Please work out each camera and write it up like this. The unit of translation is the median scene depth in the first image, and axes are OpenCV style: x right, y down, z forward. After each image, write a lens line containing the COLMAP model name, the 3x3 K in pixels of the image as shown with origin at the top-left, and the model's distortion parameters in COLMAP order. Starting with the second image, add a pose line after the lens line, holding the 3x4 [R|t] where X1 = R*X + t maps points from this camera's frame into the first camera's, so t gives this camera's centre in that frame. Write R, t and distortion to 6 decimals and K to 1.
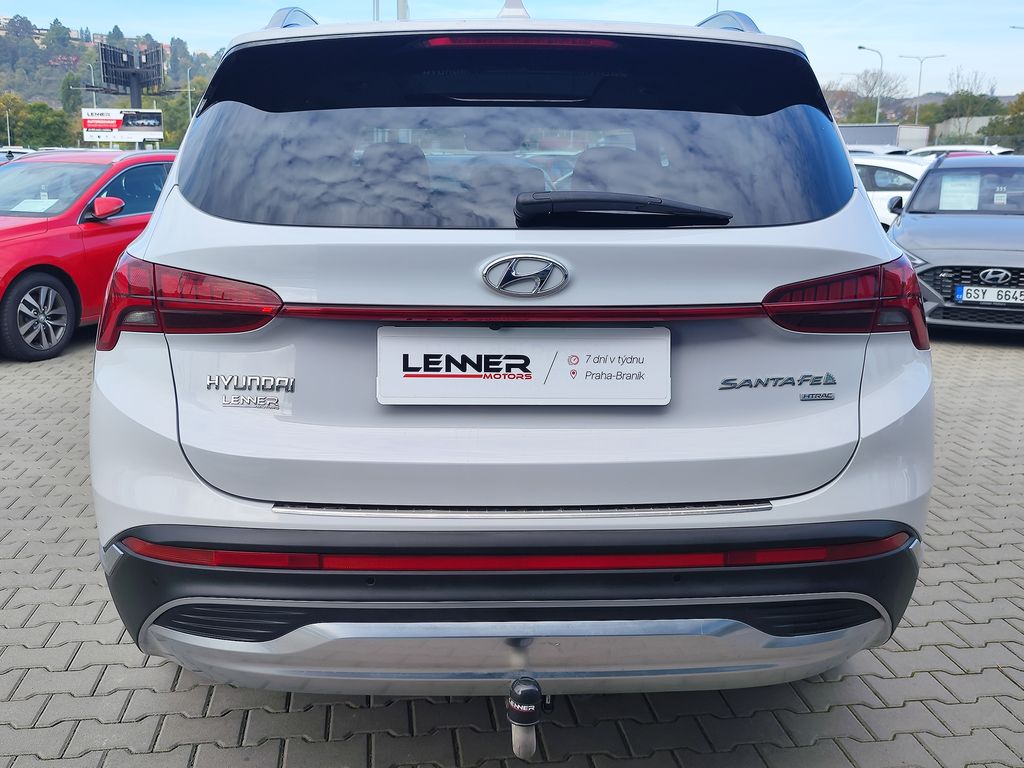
lens RADIAL K [[1052.0, 0, 495.1], [0, 1052.0, 375.4], [0, 0, 1]] dist [0.000737, -0.000015]
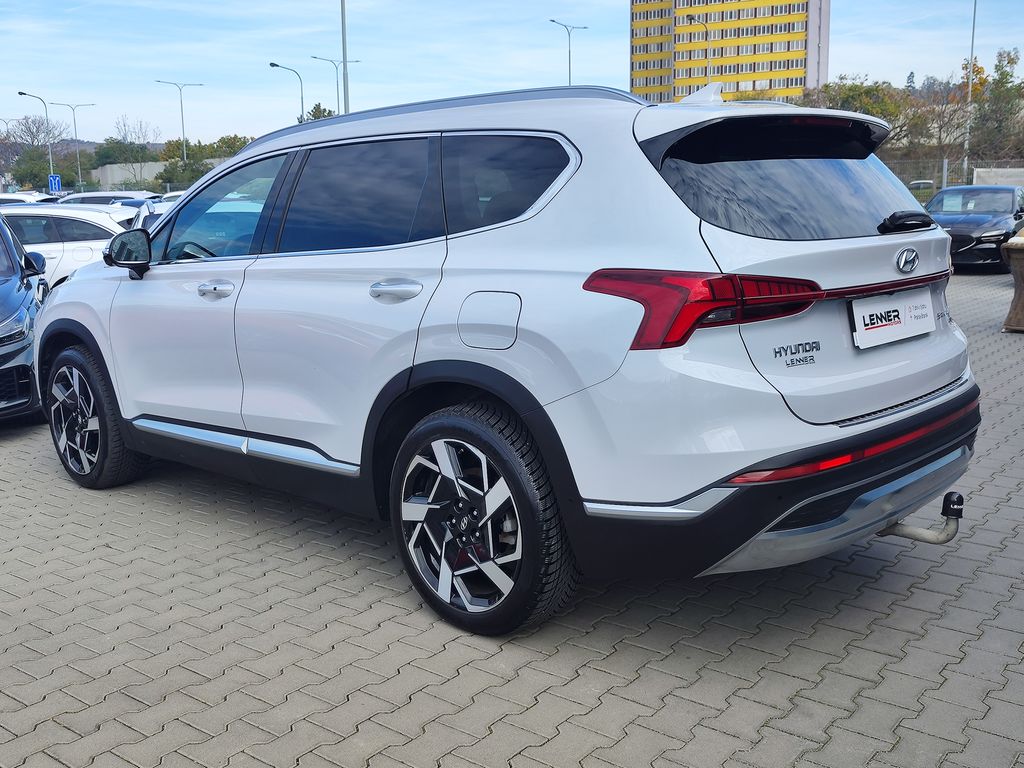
lens RADIAL K [[1058.0, 0, 512.0], [0, 1058.0, 384.0], [0, 0, 1]] dist [-0.000278, 0.008523]
pose [[0.704217, -0.146556, 0.694694, -1.540667], [0.171206, 0.984642, 0.034172, -0.062441], [-0.689033, 0.094871, 0.718493, 0.212917]]
